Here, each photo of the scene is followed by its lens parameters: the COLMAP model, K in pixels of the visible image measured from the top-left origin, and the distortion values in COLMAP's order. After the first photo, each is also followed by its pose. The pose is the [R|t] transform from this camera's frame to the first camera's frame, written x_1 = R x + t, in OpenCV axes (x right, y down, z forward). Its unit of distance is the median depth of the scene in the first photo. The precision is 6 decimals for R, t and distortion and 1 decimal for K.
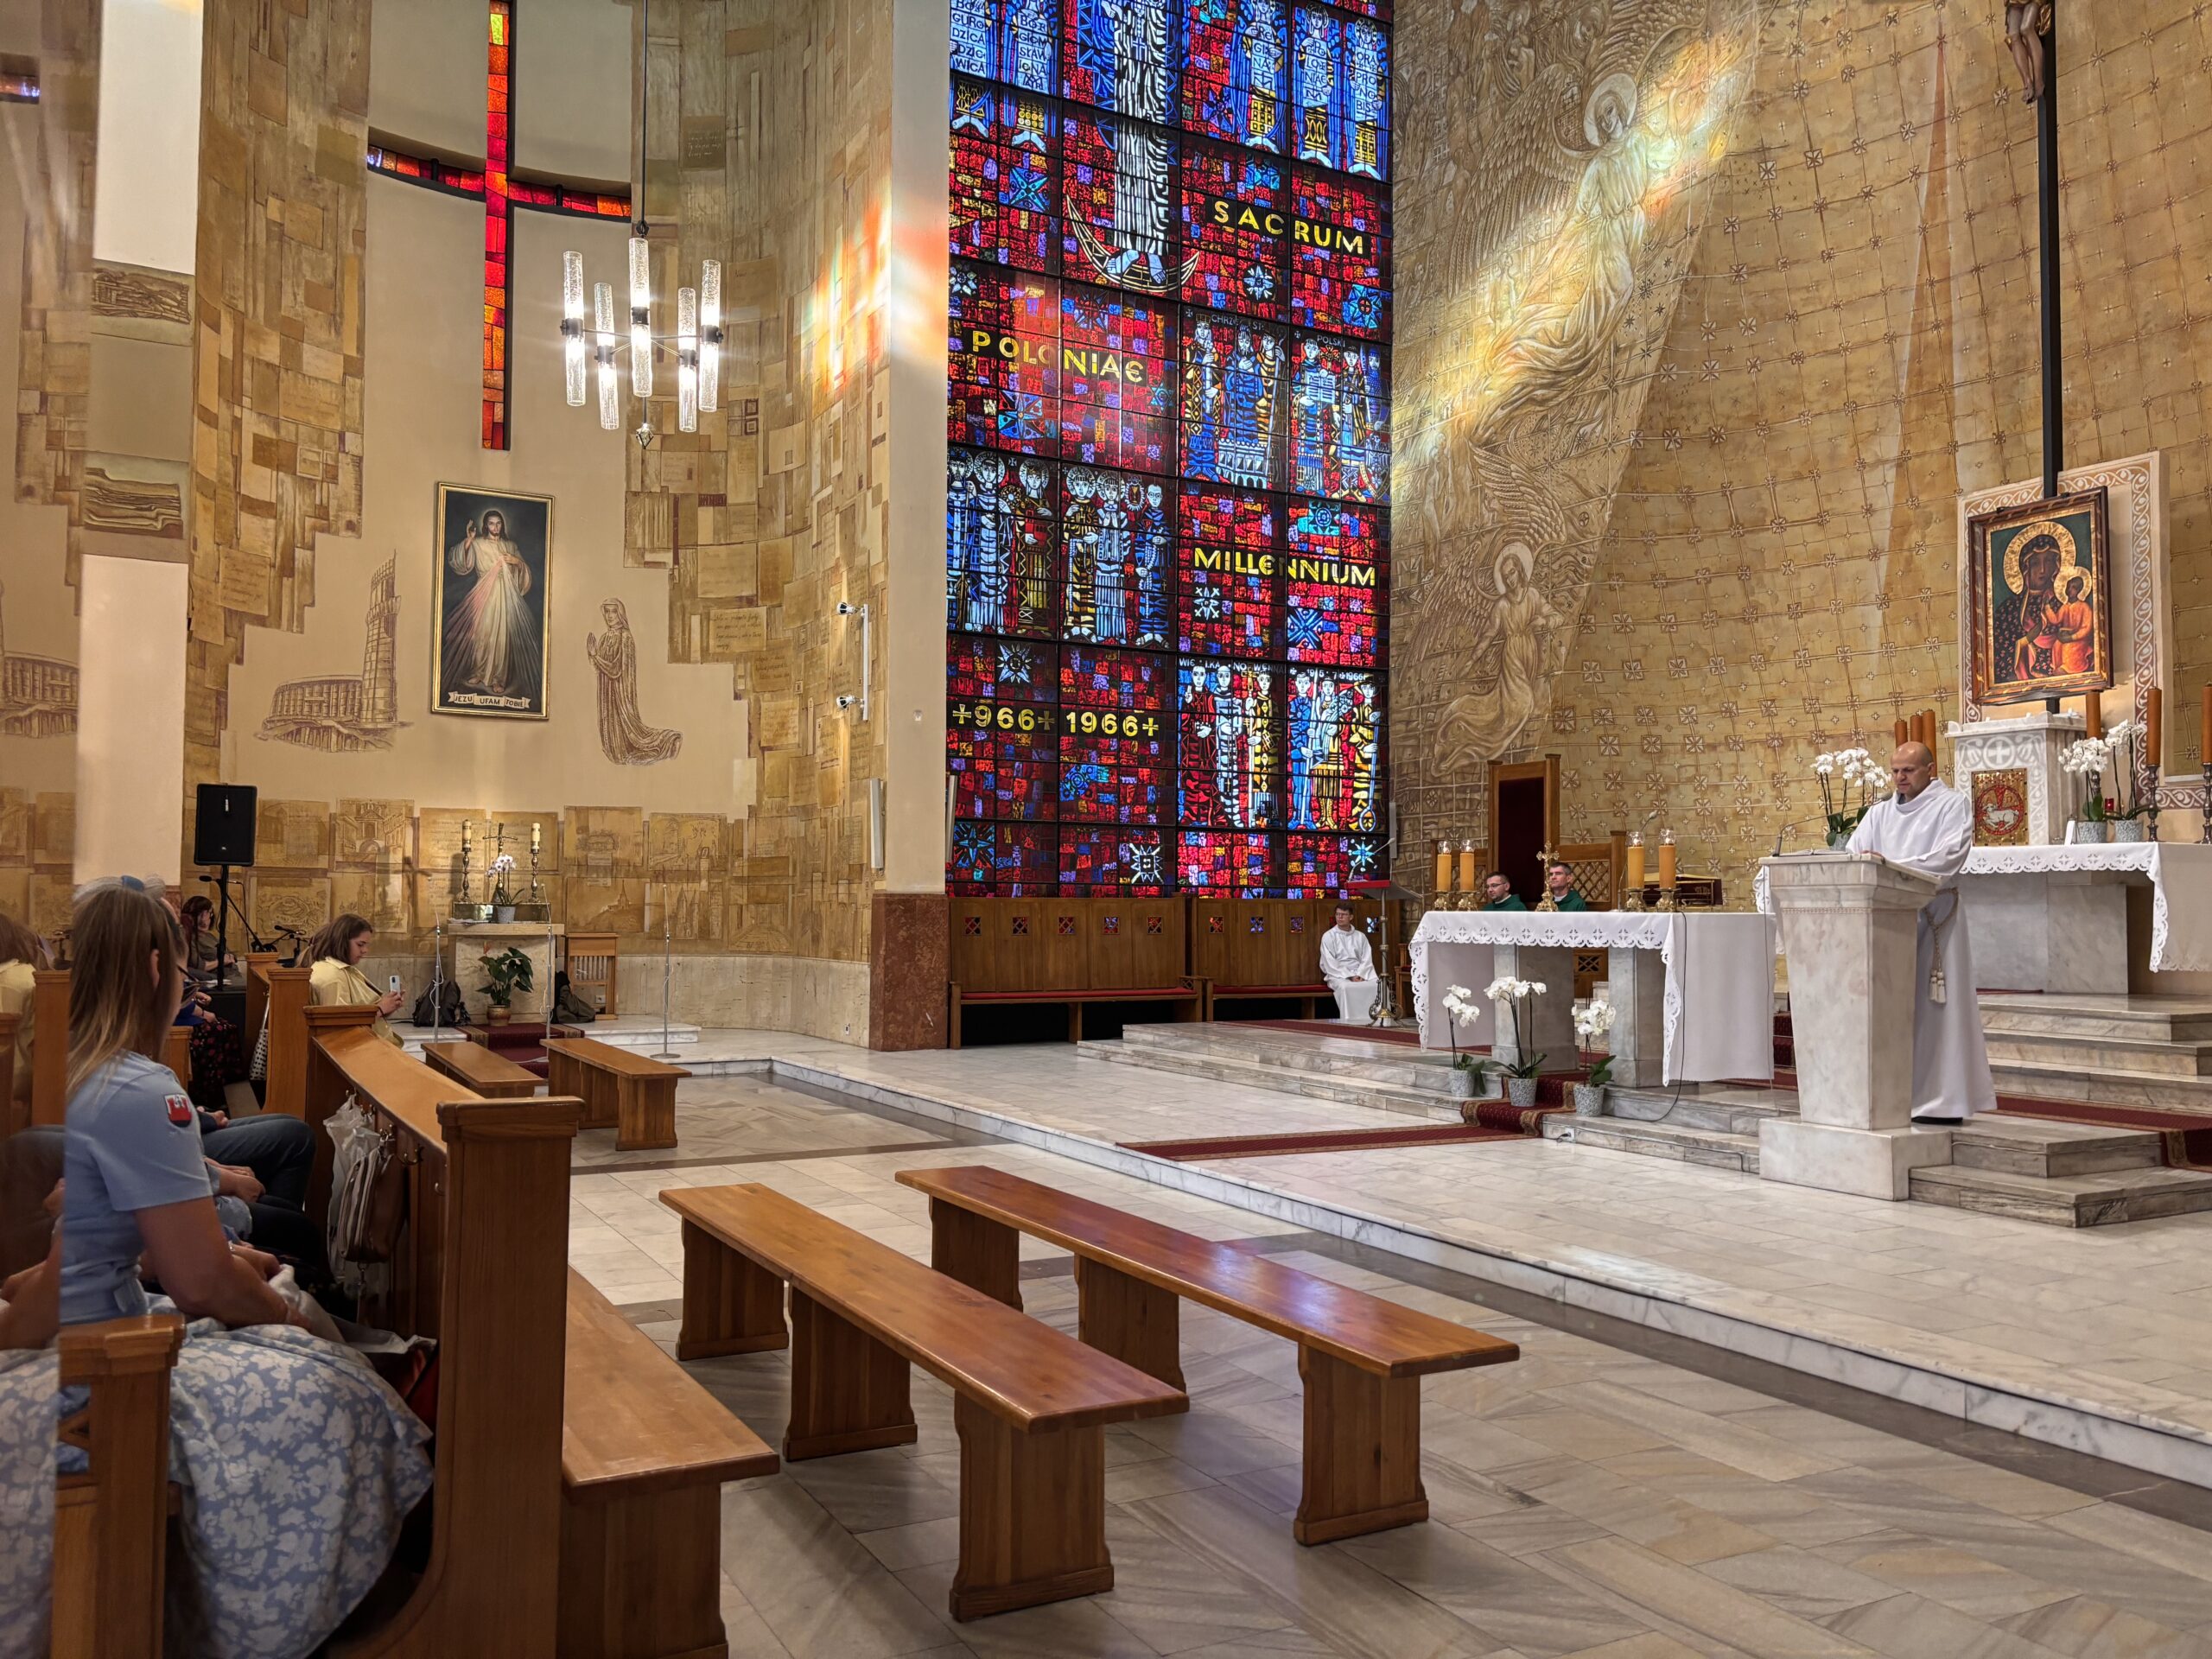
lens RADIAL K [[1665.9, 0, 1102.2], [0, 1665.9, 847.3], [0, 0, 1]] dist [0.034061, -0.044619]
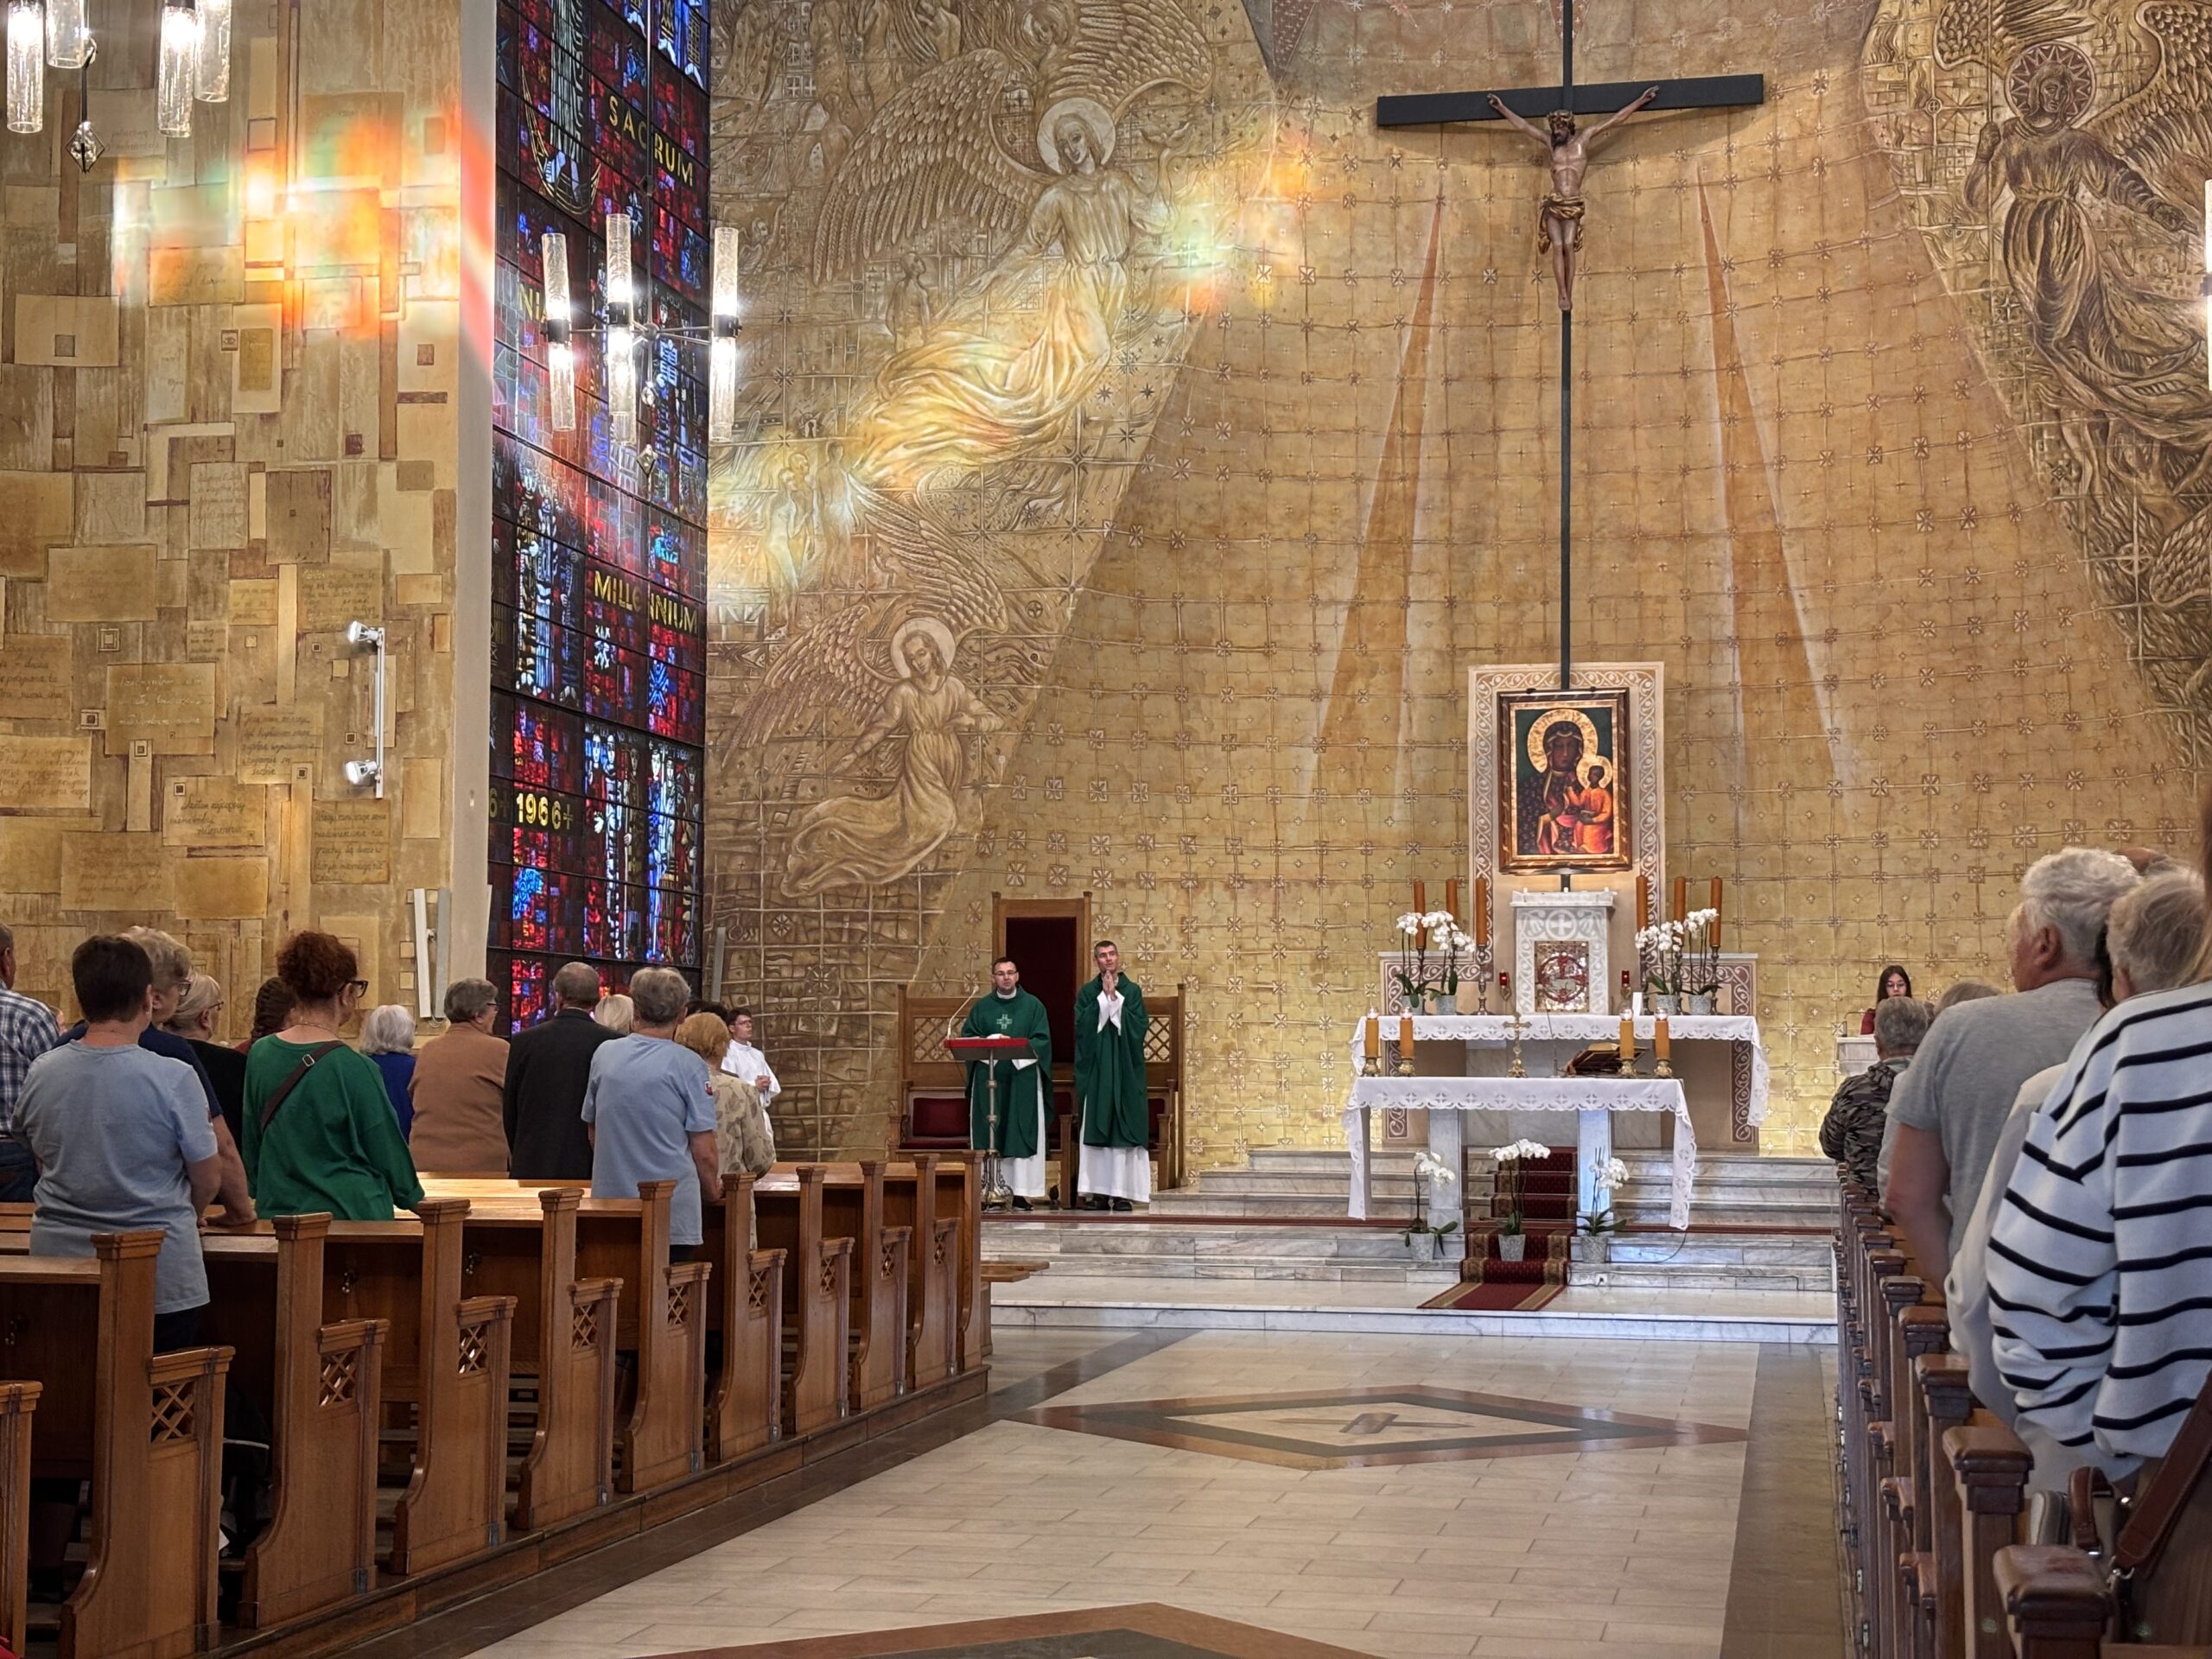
lens RADIAL K [[3286.8, 0, 1104.0], [0, 3286.8, 829.8], [0, 0, 1]] dist [0.180279, 0.000000]
pose [[0.639963, 0.053693, 0.766528, -0.931698], [-0.030171, 0.998542, -0.044755, -0.010409], [-0.767813, 0.005514, 0.640650, -0.091341]]
